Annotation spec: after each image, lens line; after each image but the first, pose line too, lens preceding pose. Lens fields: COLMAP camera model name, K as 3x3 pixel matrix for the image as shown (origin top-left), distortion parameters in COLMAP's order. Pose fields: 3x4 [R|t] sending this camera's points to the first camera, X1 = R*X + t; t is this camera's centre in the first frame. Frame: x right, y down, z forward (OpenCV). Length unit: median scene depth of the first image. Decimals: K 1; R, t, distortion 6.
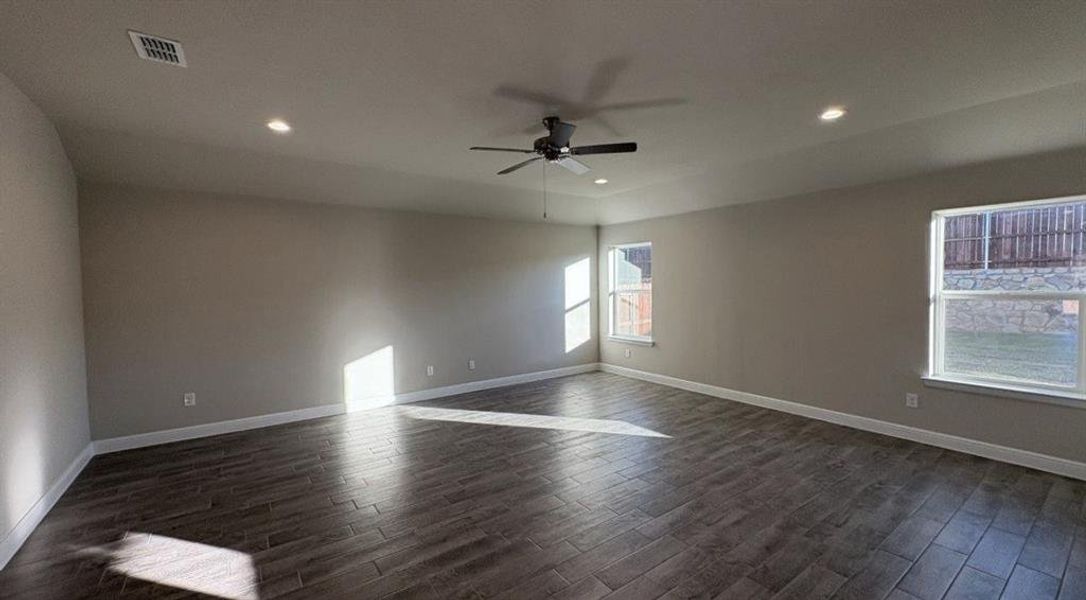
lens RADIAL K [[432.0, 0, 543.0], [0, 432.0, 300.0], [0, 0, 1]] dist [0.000730, -0.000059]
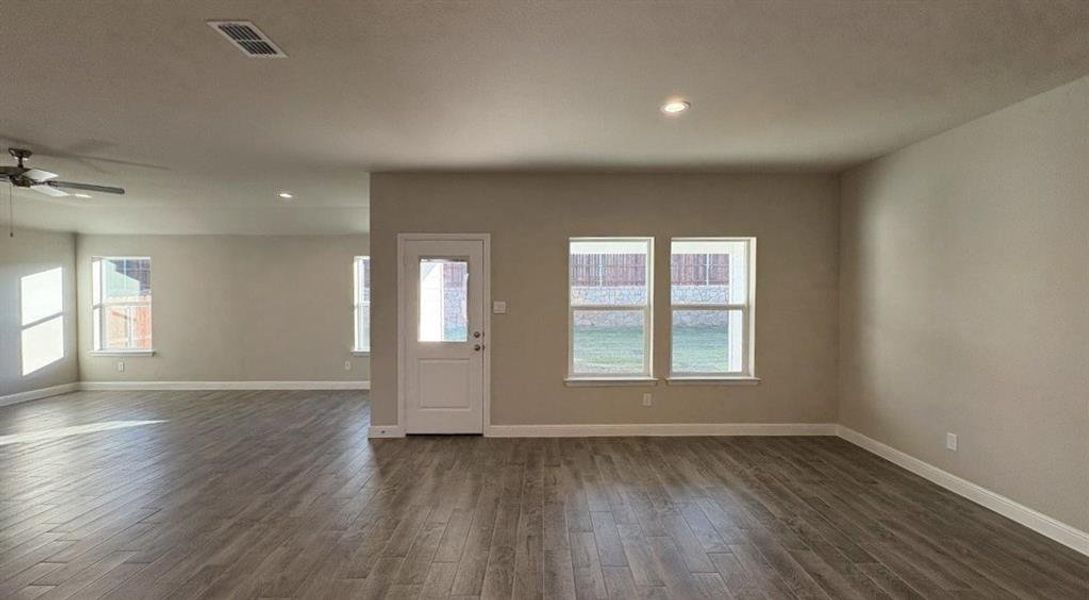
lens RADIAL K [[433.2, 0, 544.5], [0, 433.2, 300.0], [0, 0, 1]] dist [0.000730, -0.000059]
pose [[0.573629, -0.002831, 0.819110, -0.058579], [0.025403, 0.999574, -0.014335, 0.009944], [-0.818721, 0.029031, 0.573457, -0.356884]]
